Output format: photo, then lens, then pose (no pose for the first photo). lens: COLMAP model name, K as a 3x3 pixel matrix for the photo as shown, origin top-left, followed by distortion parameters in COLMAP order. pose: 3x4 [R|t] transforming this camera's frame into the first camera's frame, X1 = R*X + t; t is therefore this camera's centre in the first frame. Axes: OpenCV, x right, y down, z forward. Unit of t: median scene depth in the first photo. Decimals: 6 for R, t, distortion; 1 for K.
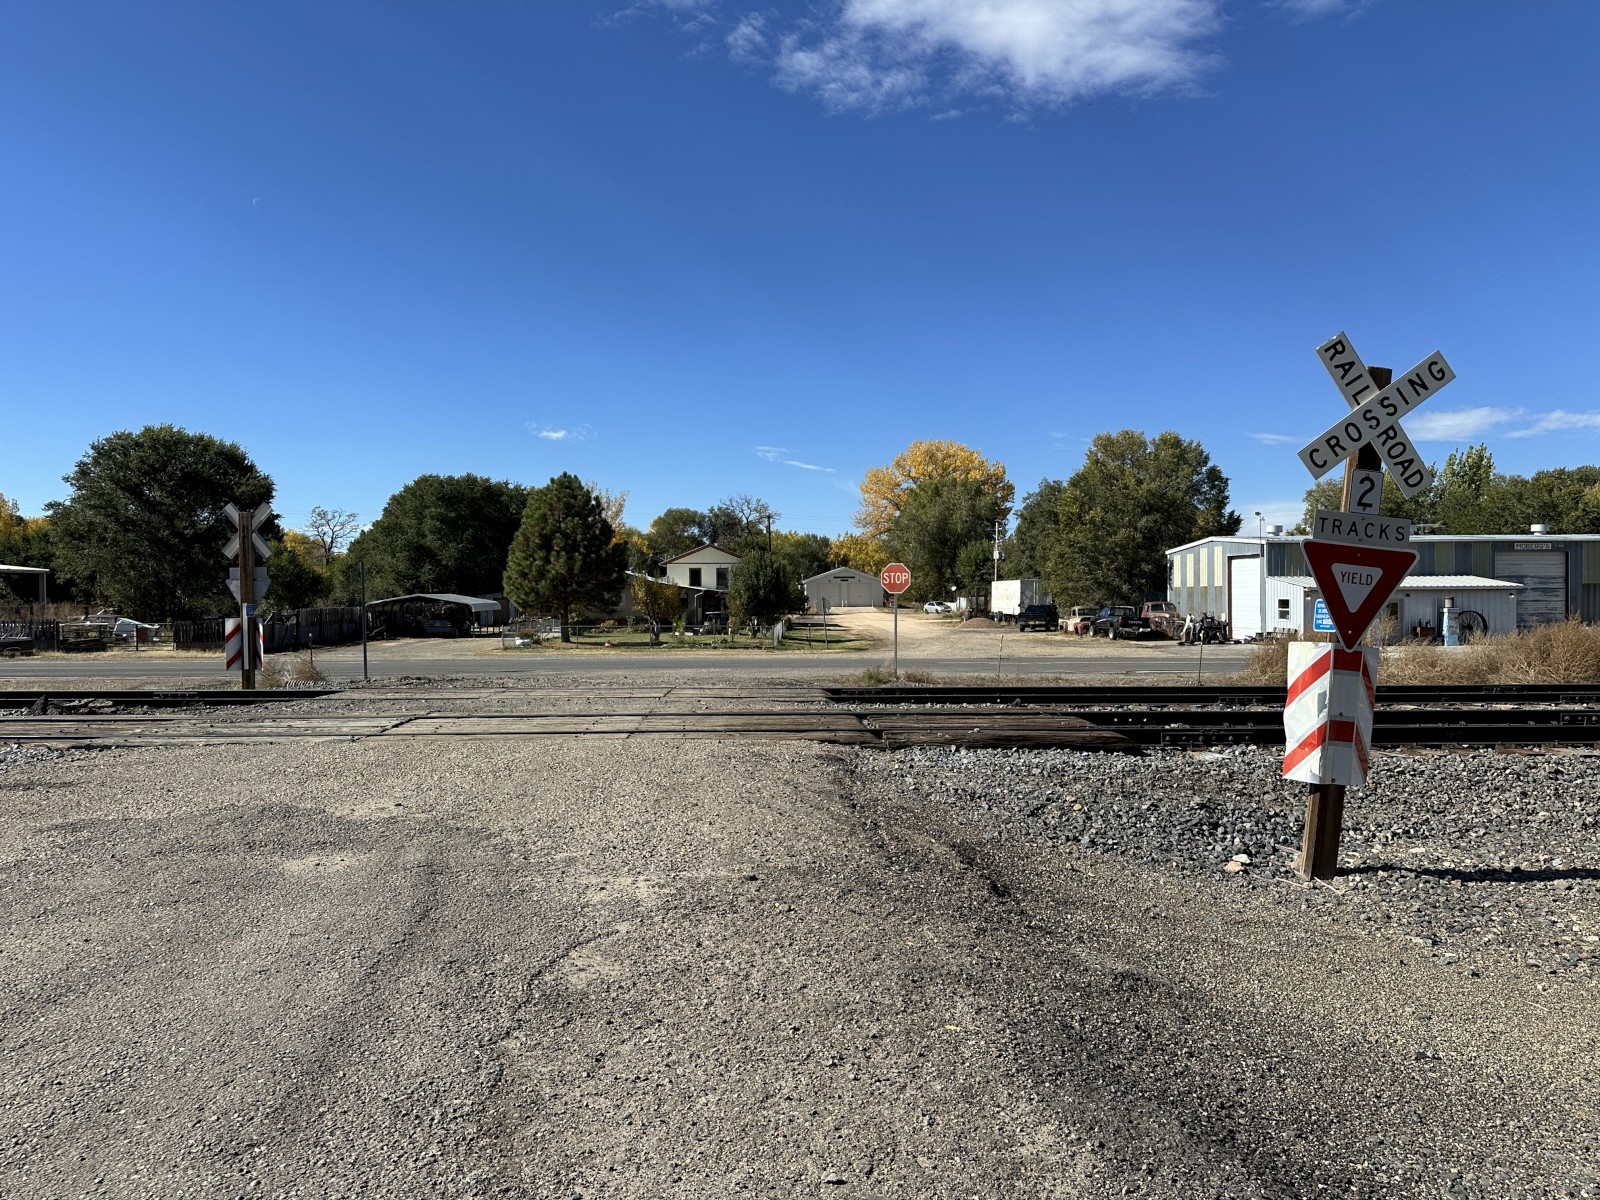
lens RADIAL K [[1109.4, 0, 803.7], [0, 1109.4, 606.7], [0, 0, 1]] dist [0.114701, -0.187314]
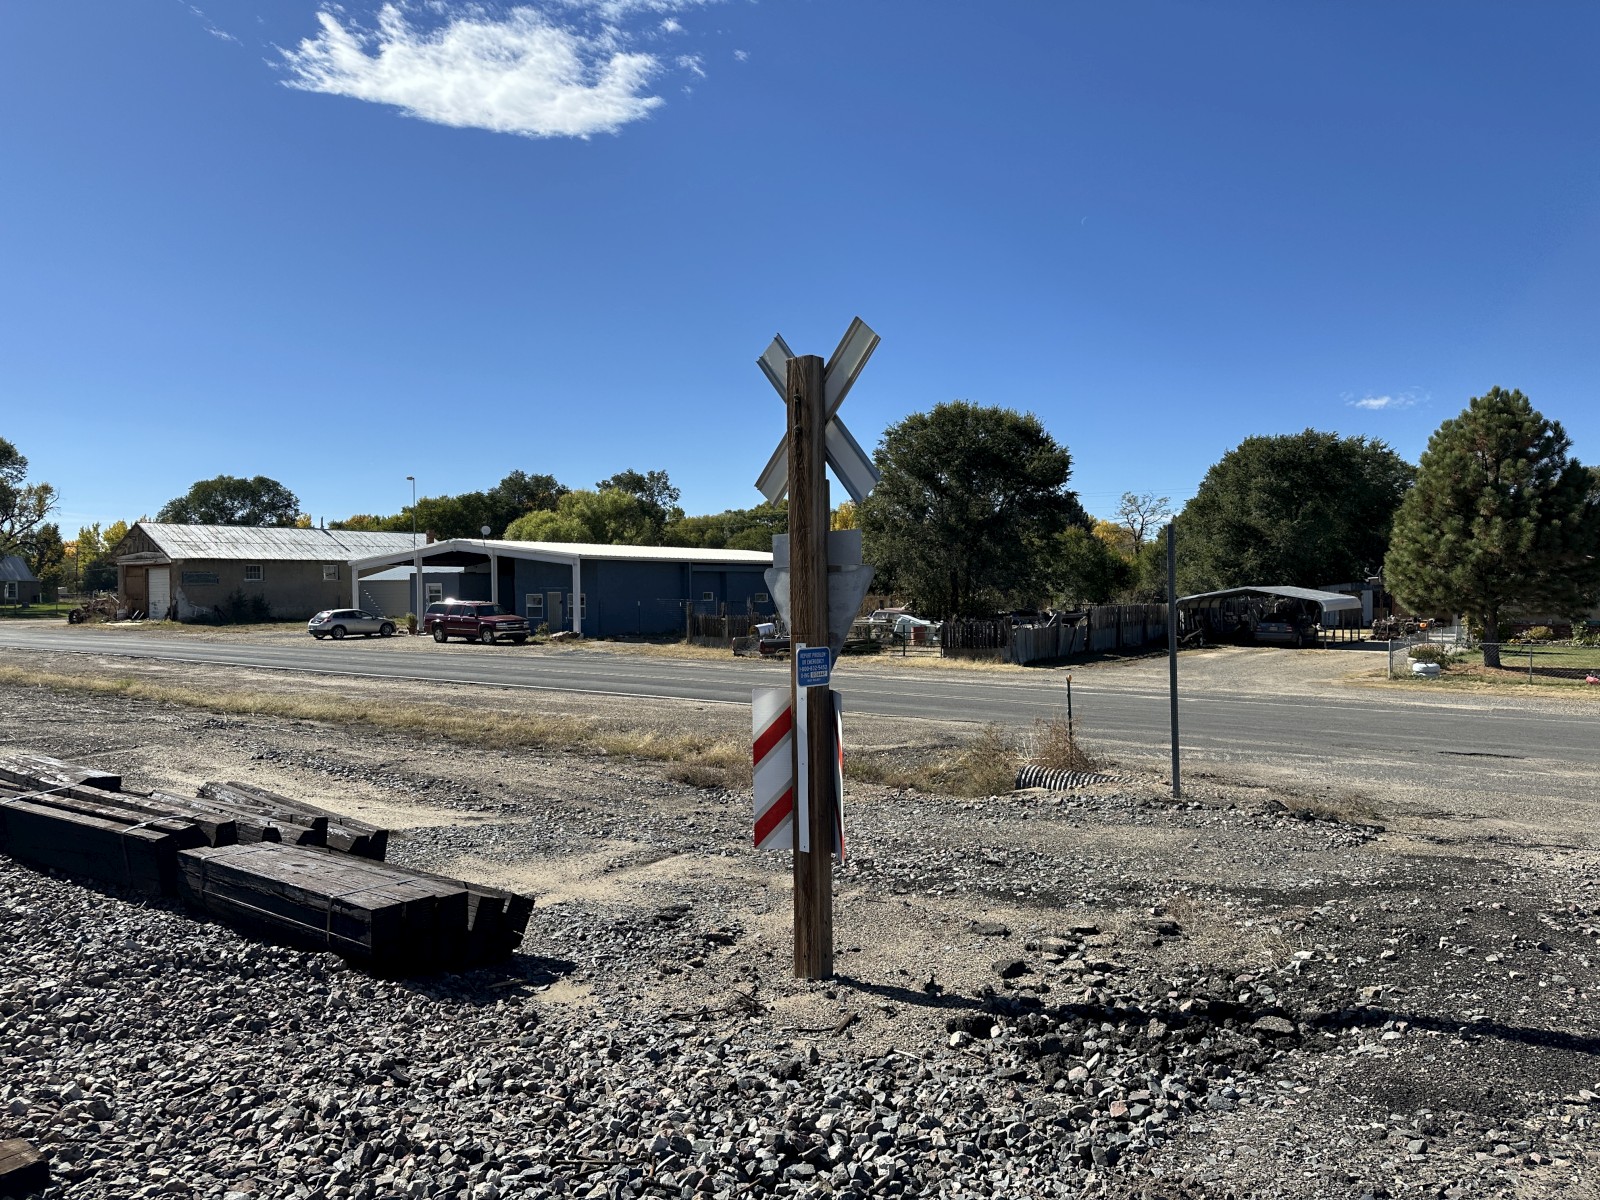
lens RADIAL K [[1109.4, 0, 803.7], [0, 1109.4, 606.7], [0, 0, 1]] dist [0.114701, -0.187314]
pose [[0.769819, 0.011689, -0.638155, -0.097660], [-0.005309, 0.999915, 0.011912, -0.005520], [0.638240, -0.005782, 0.769816, 0.250418]]
